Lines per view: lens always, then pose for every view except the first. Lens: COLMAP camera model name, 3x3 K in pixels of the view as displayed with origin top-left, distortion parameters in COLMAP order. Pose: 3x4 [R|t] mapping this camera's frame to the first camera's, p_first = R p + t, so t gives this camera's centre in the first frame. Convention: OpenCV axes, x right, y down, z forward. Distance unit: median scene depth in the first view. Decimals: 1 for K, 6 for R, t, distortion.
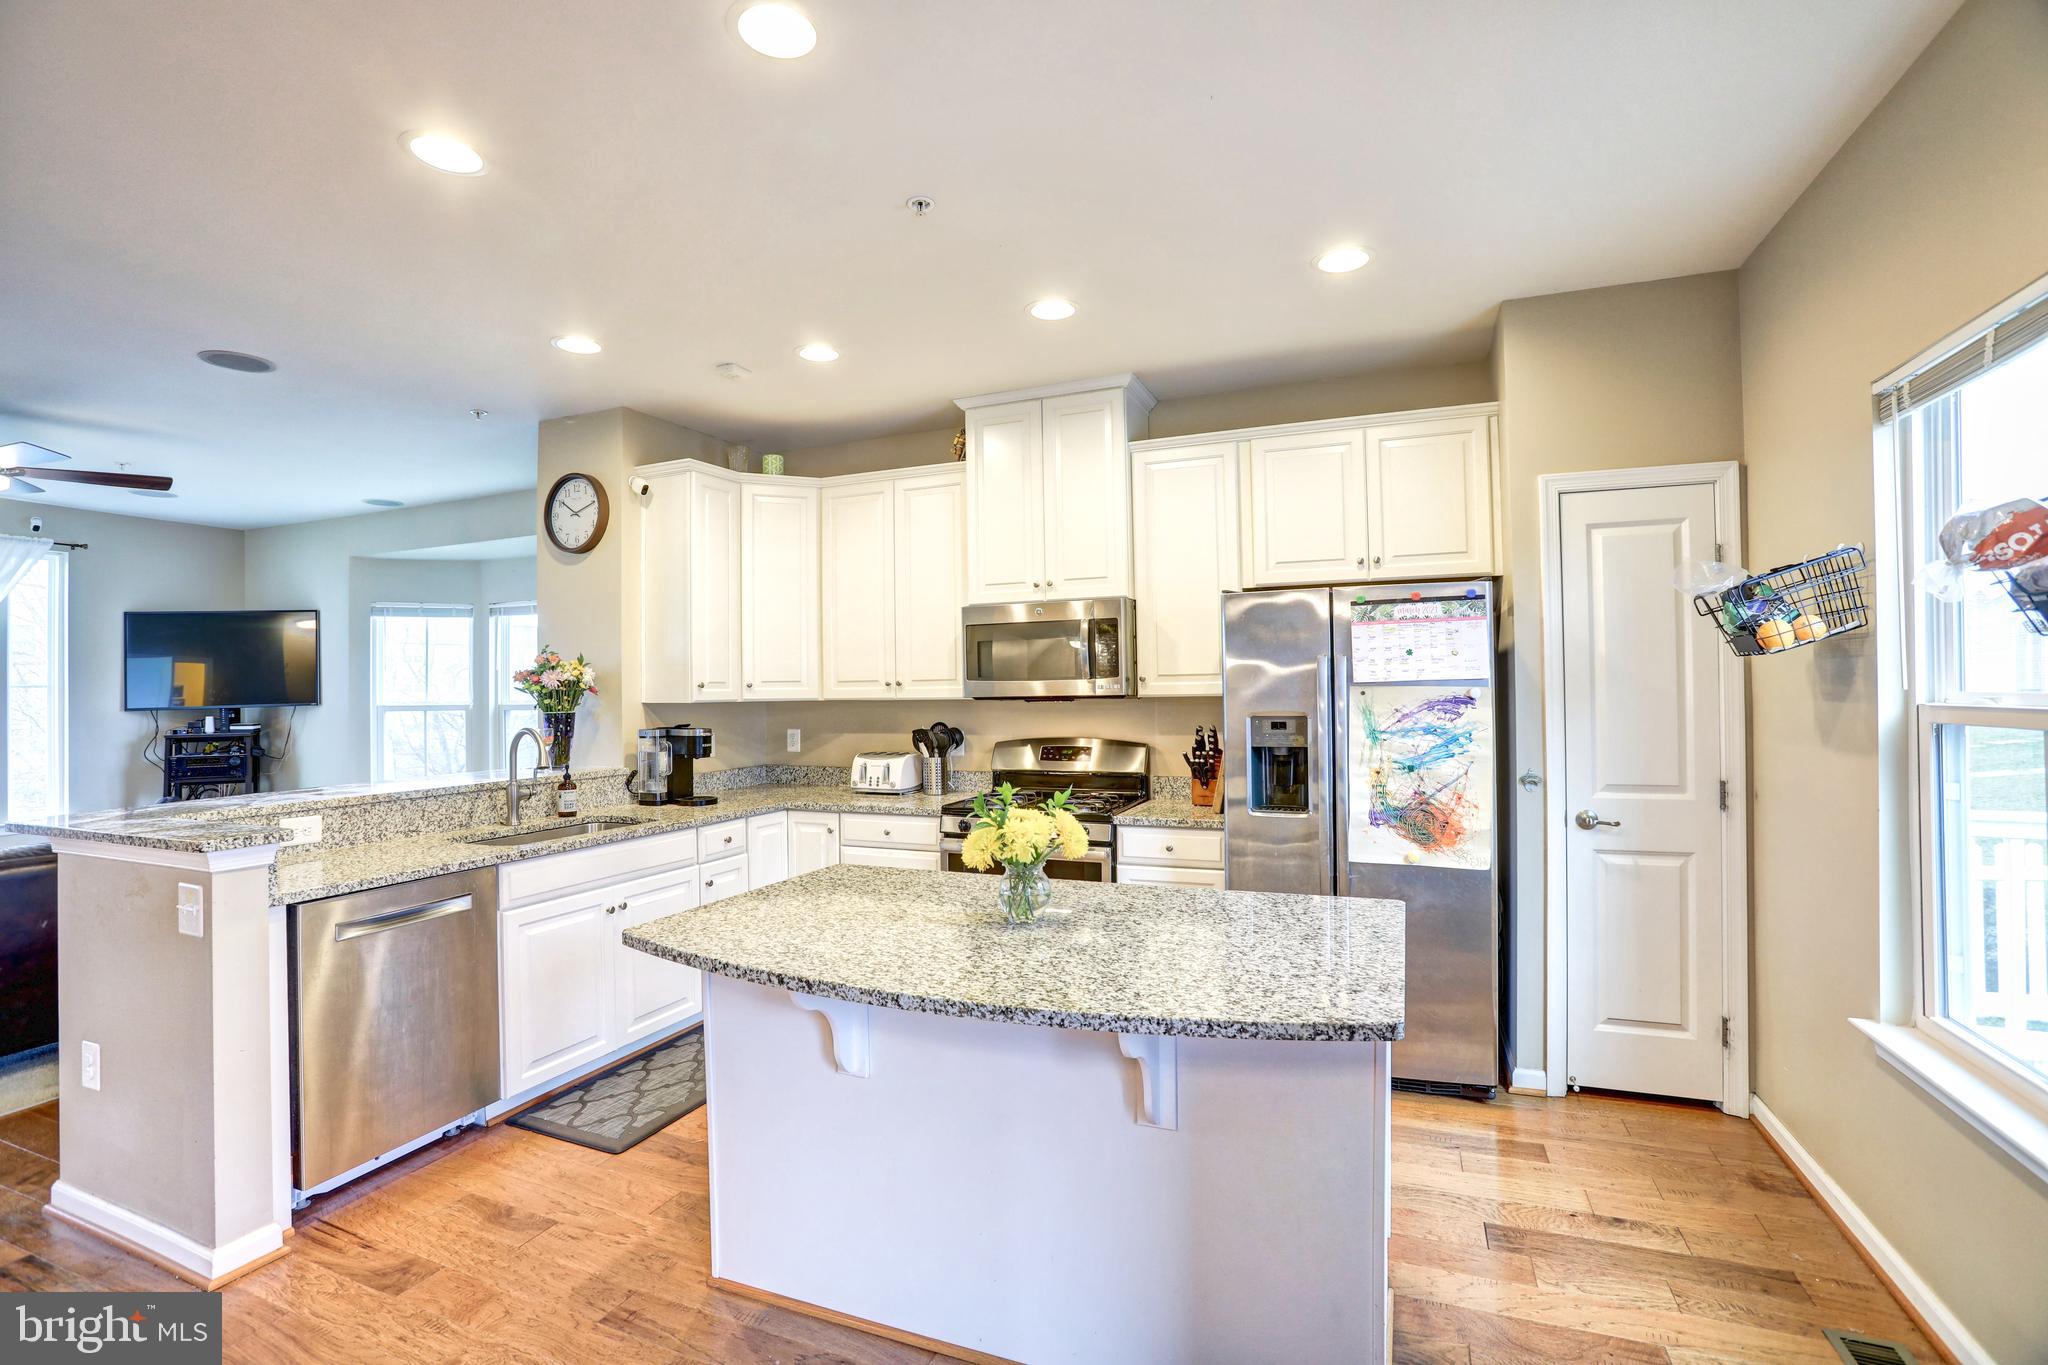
lens RADIAL K [[926.7, 0, 1024.9], [0, 926.7, 677.7], [0, 0, 1]] dist [-0.081006, 0.035613]
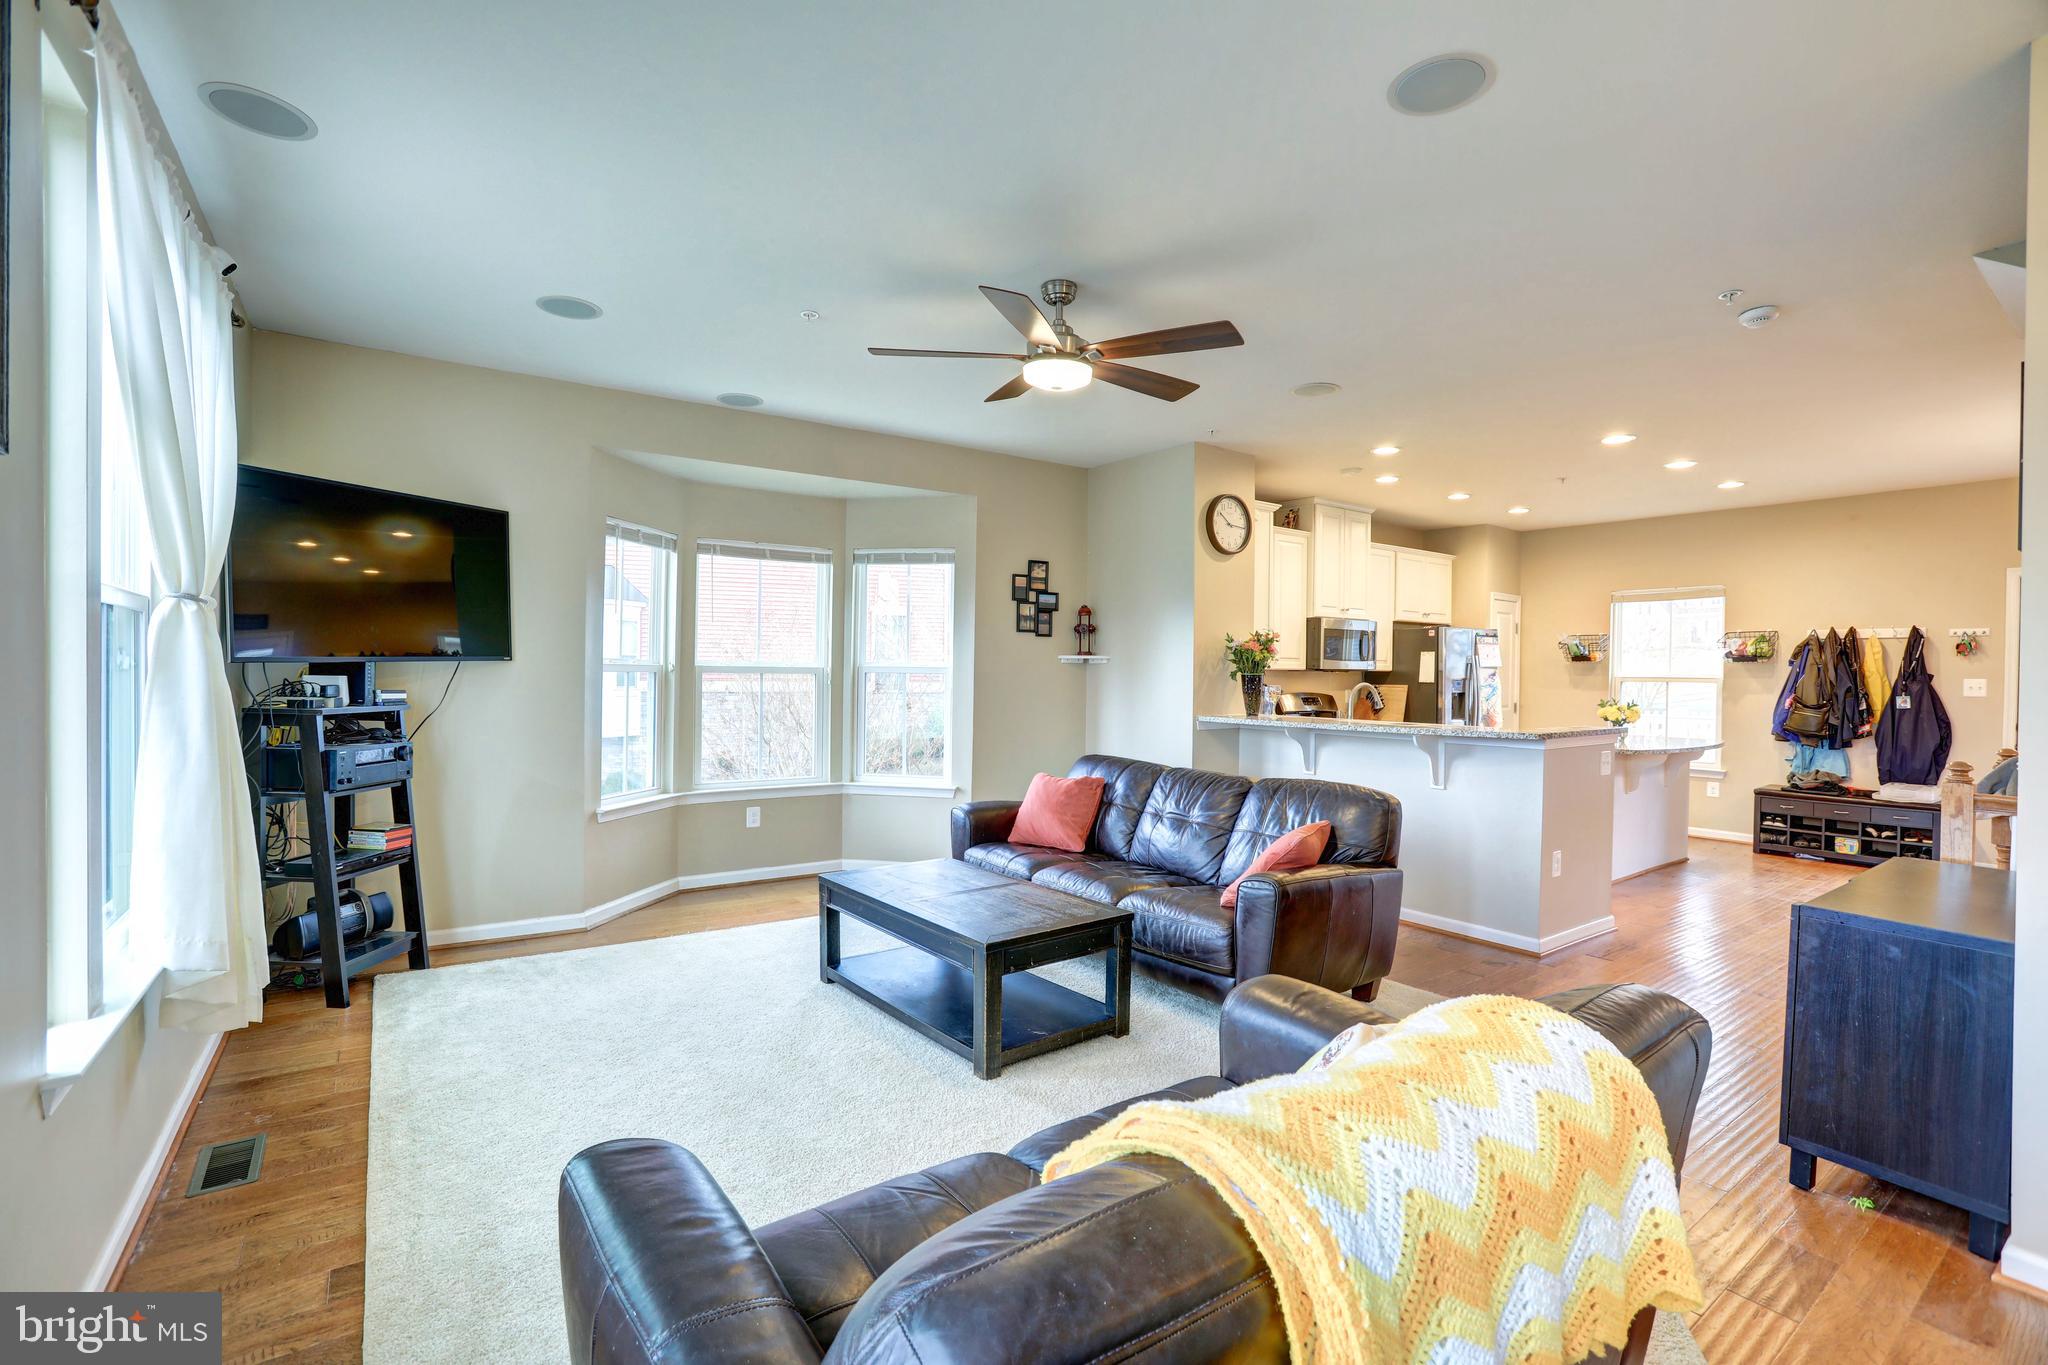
lens RADIAL K [[926.7, 0, 1024.9], [0, 926.7, 677.7], [0, 0, 1]] dist [-0.081006, 0.035613]
pose [[0.529470, 0.012462, 0.848237, -1.950856], [-0.029653, 0.999553, 0.003825, 0.050599], [-0.847810, -0.027178, 0.529603, 0.580766]]
